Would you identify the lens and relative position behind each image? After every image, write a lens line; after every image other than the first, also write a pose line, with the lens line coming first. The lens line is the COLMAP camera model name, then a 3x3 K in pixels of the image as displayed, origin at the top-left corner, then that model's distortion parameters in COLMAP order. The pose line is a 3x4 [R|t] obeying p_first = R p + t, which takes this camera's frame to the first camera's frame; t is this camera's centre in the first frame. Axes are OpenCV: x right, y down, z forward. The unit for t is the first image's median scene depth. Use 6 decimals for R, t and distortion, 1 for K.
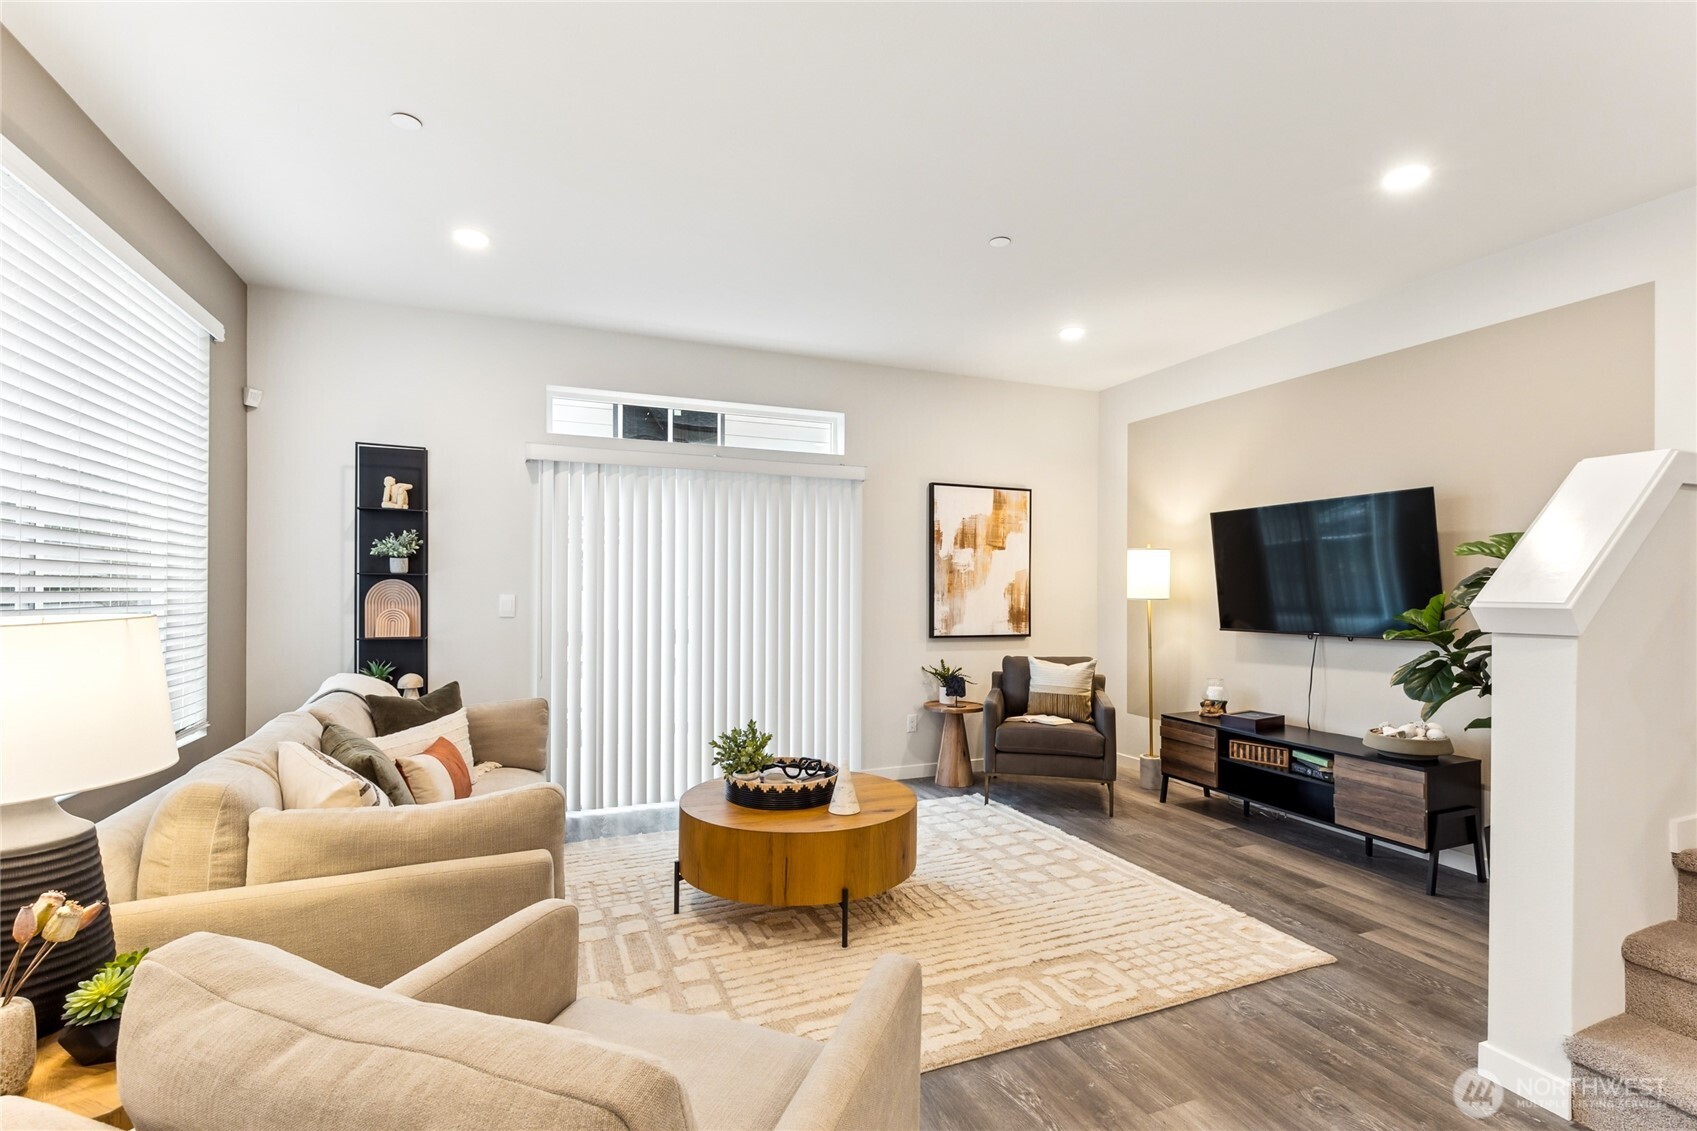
lens RADIAL K [[775.2, 0, 848.7], [0, 775.2, 579.4], [0, 0, 1]] dist [0.008215, -0.000758]
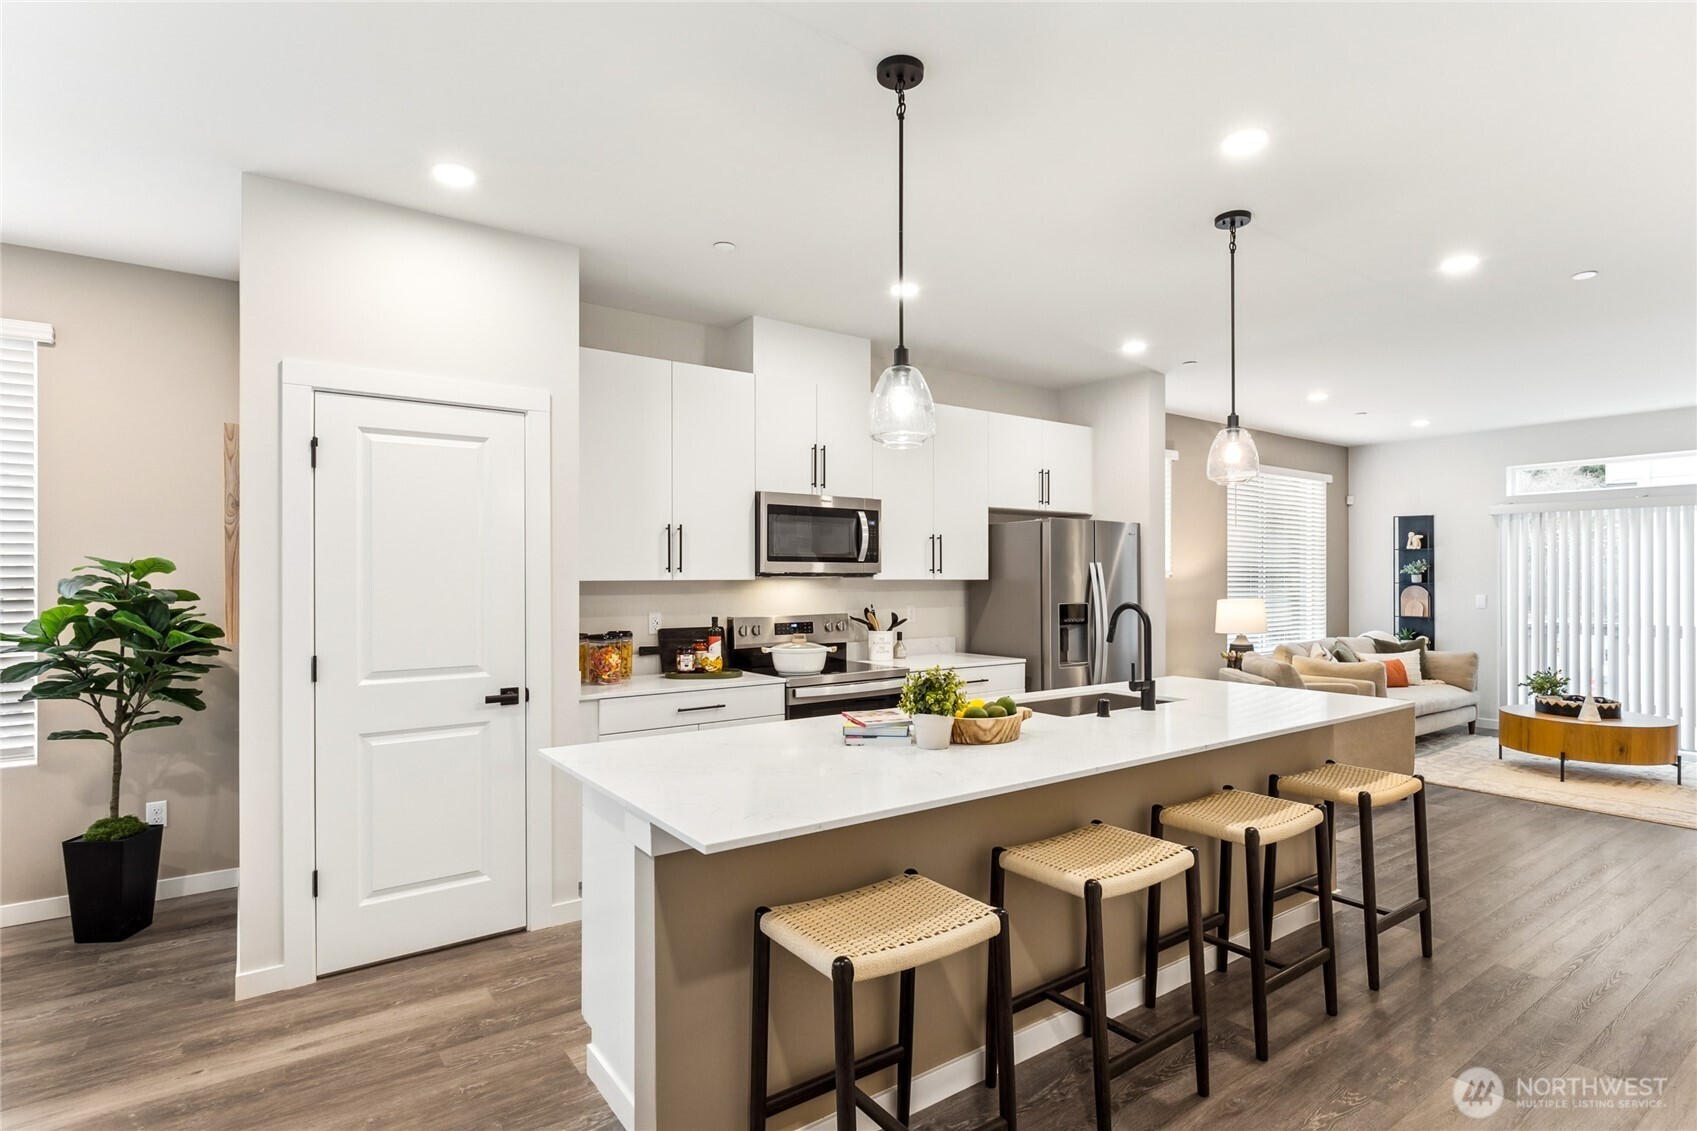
lens RADIAL K [[859.9, 0, 848.5], [0, 859.9, 565.5], [0, 0, 1]] dist [-0.002013, 0.000481]
pose [[0.231978, -0.009294, -0.972677, 1.146970], [0.008200, 0.999938, -0.007599, -0.045545], [0.972686, -0.006213, 0.232040, -0.840987]]
